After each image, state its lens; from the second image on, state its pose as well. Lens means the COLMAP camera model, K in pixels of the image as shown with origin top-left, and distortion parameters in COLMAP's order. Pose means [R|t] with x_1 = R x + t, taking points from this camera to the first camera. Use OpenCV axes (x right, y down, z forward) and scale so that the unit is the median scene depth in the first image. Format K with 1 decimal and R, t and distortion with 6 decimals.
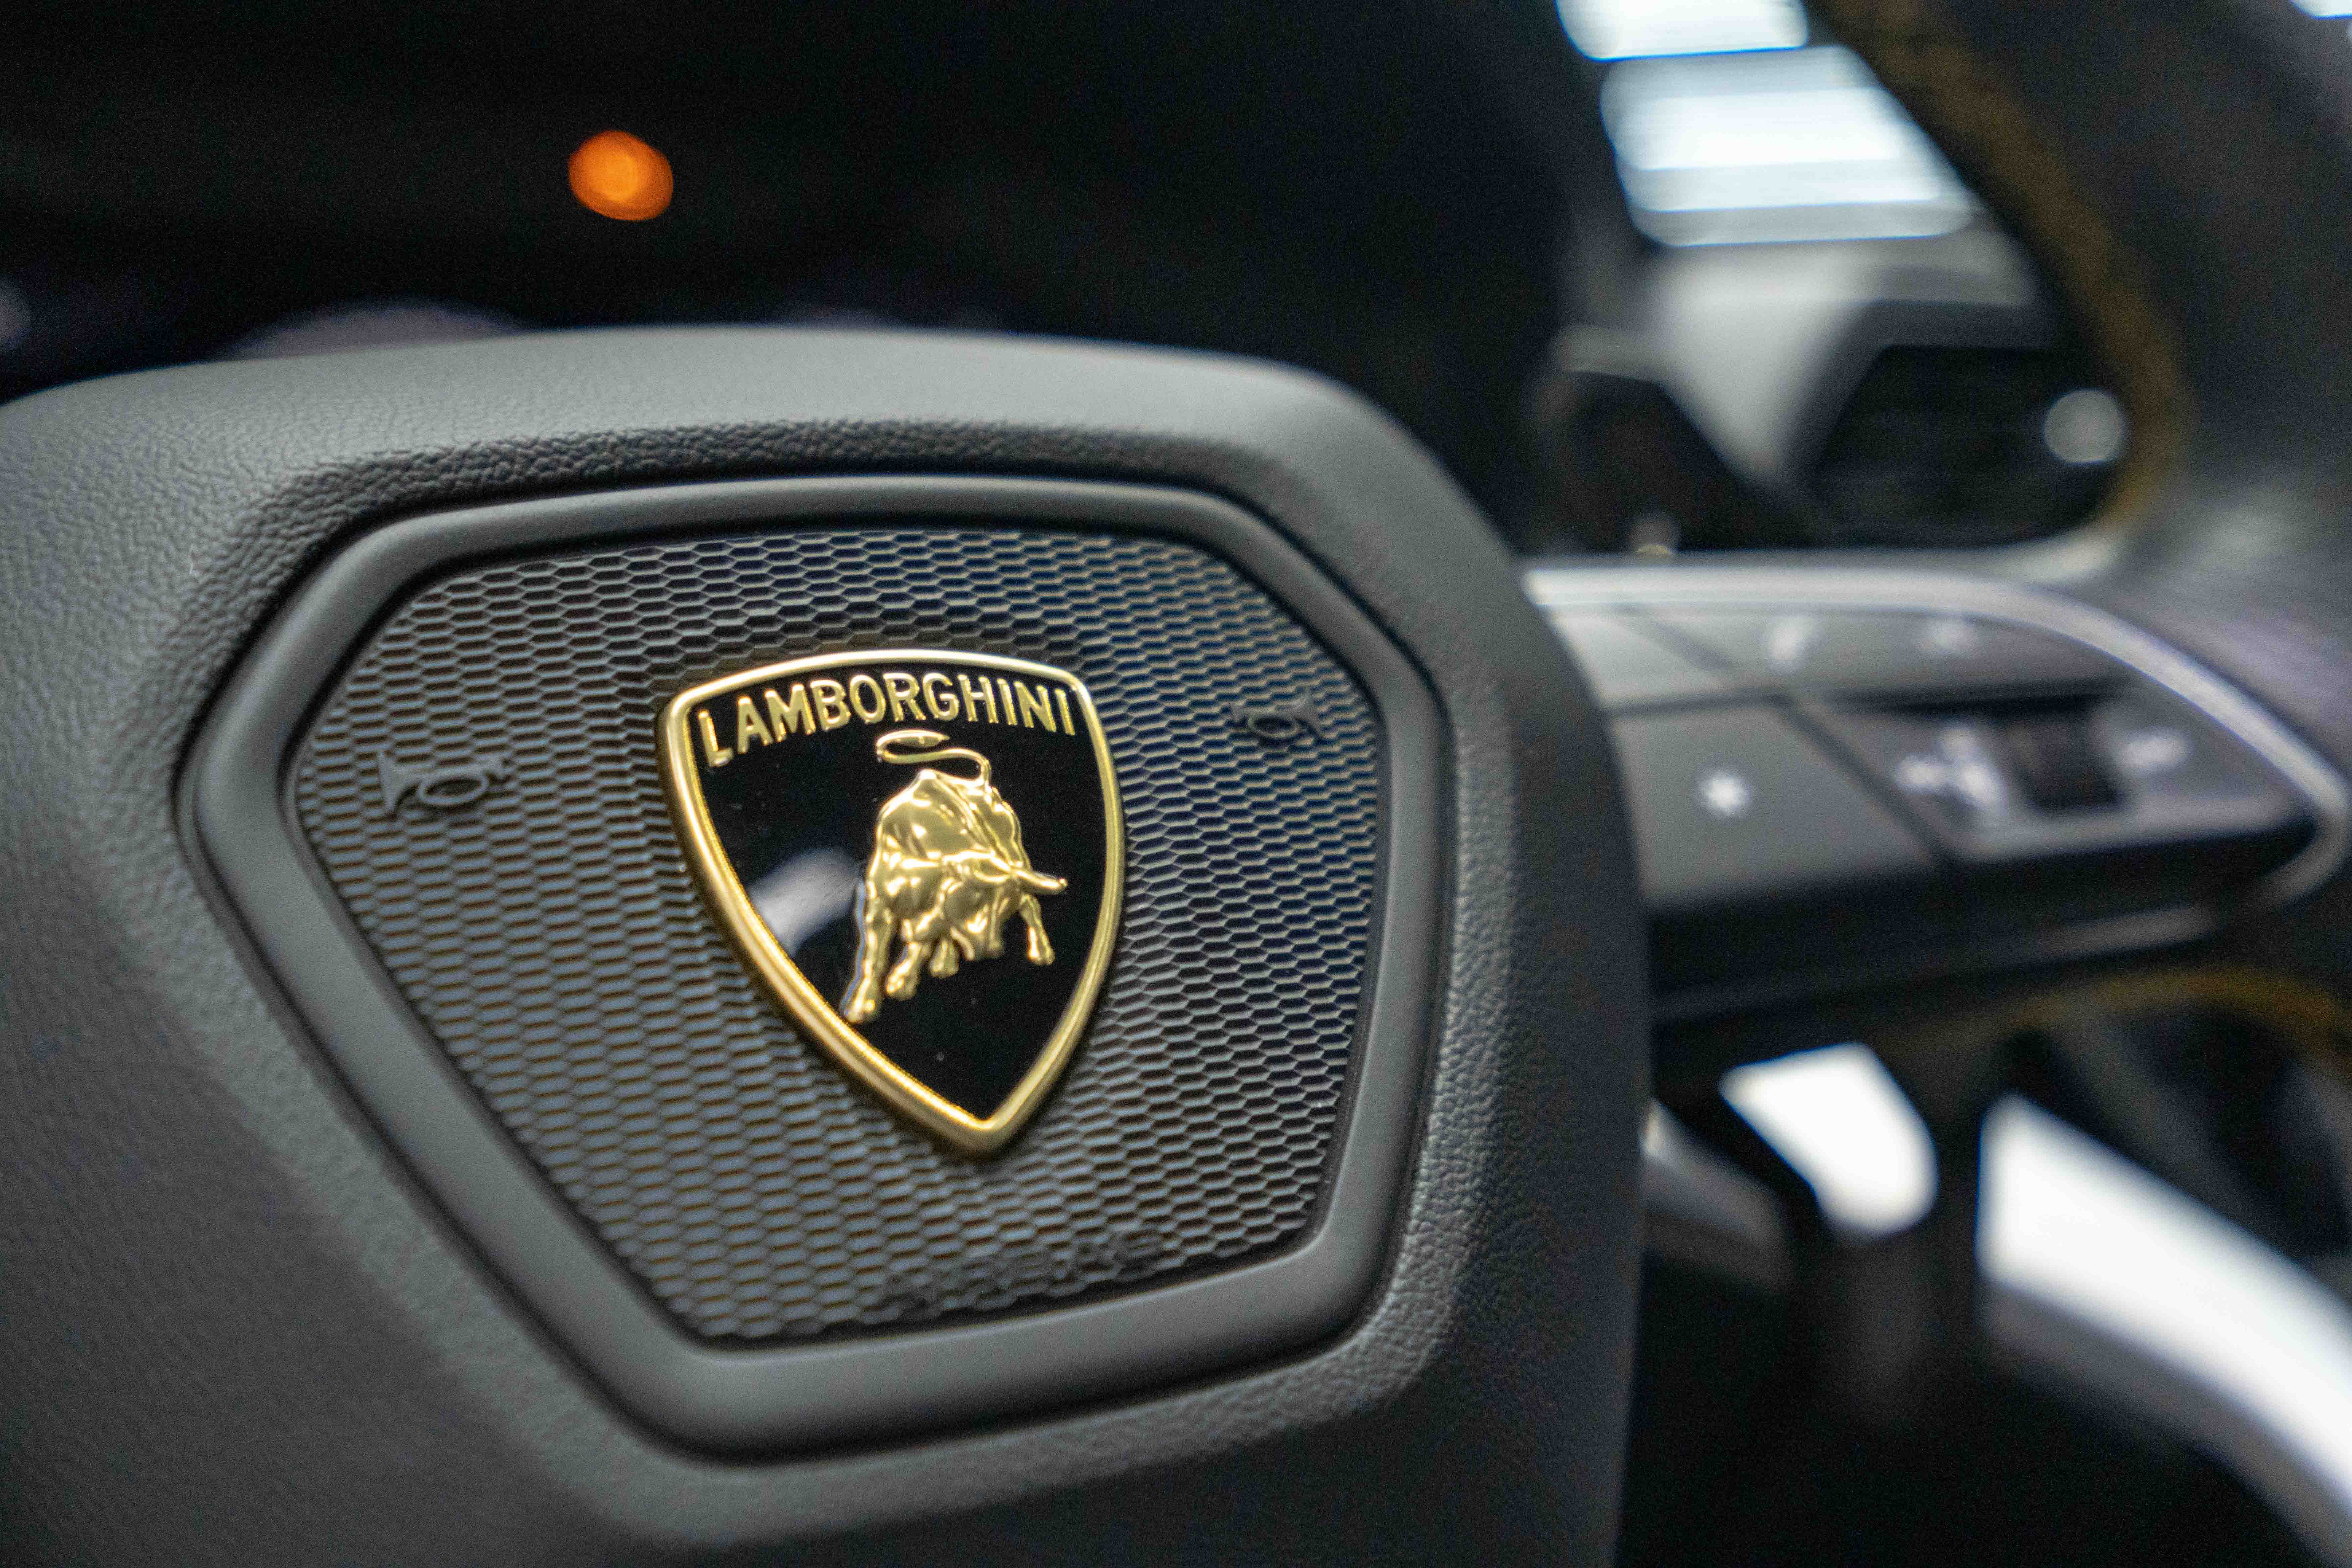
lens RADIAL K [[2242.9, 0, 1176.0], [0, 2242.9, 784.0], [0, 0, 1]] dist [-0.044830, 0.000084]
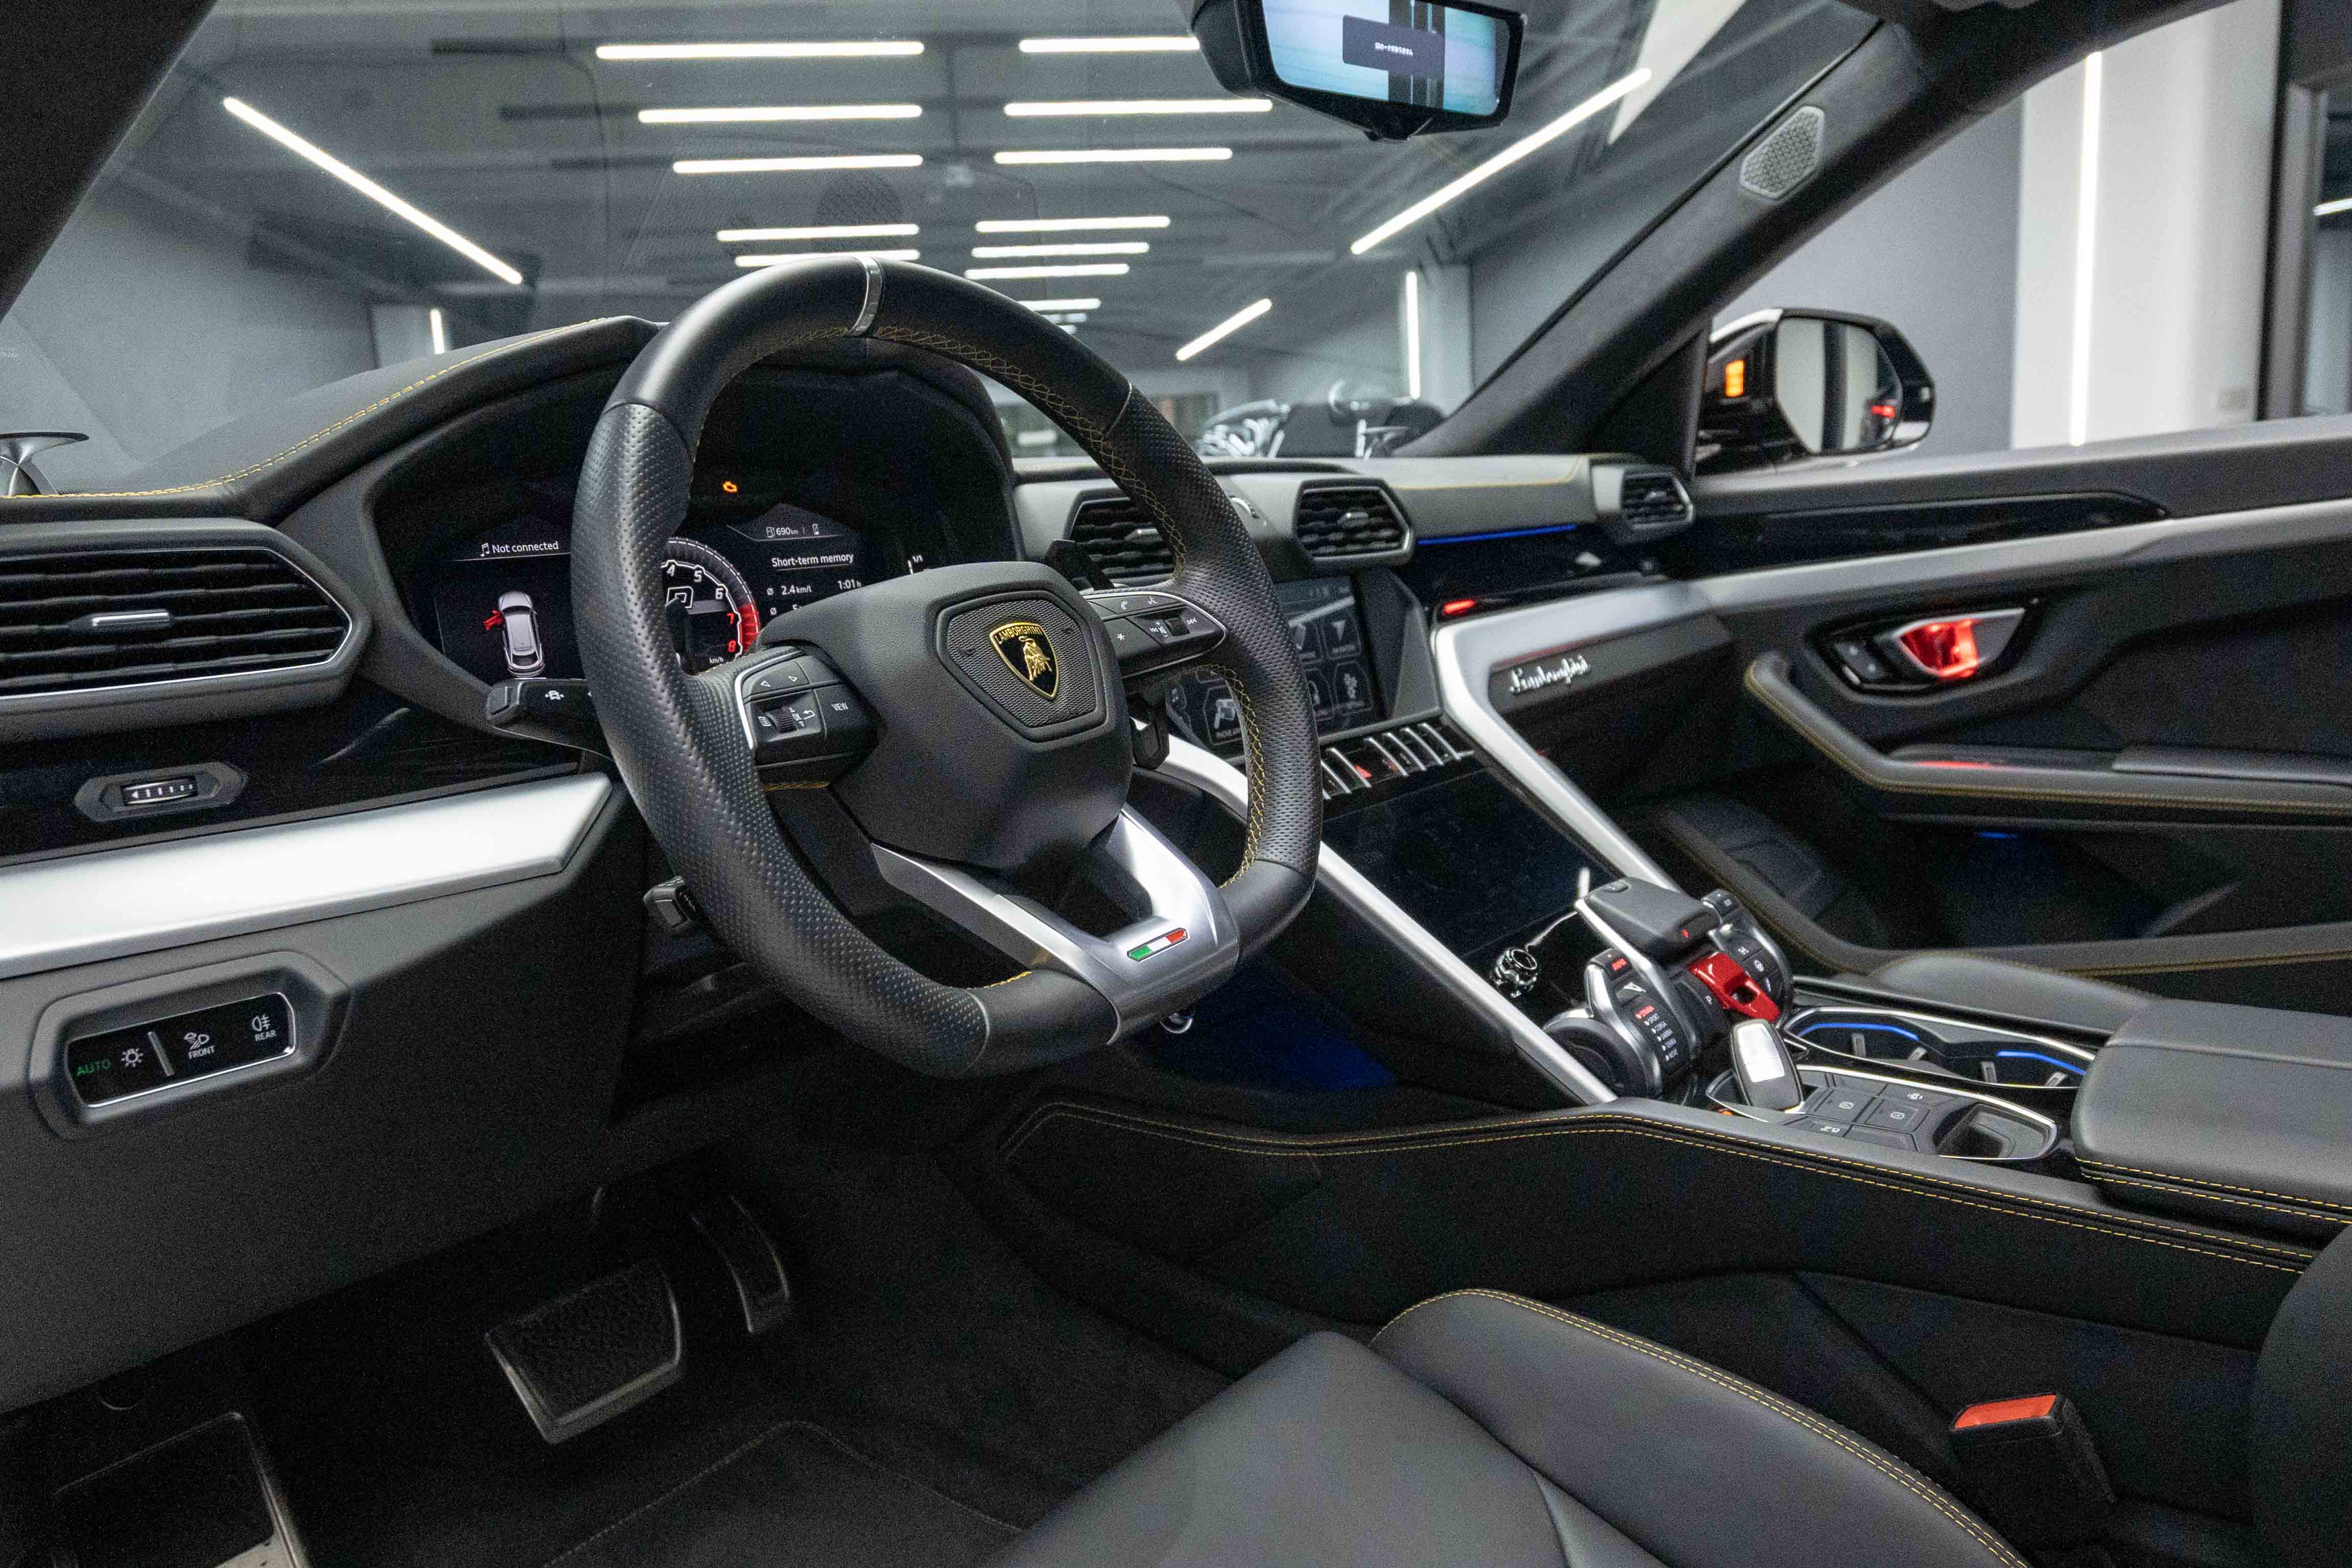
lens RADIAL K [[1603.7, 0, 1176.0], [0, 1603.7, 784.0], [0, 0, 1]] dist [-0.002879, -0.001836]
pose [[0.883258, -0.129697, 0.450594, -1.388254], [0.094623, 0.990516, 0.099624, -0.016031], [-0.459241, -0.045357, 0.887153, -2.420222]]
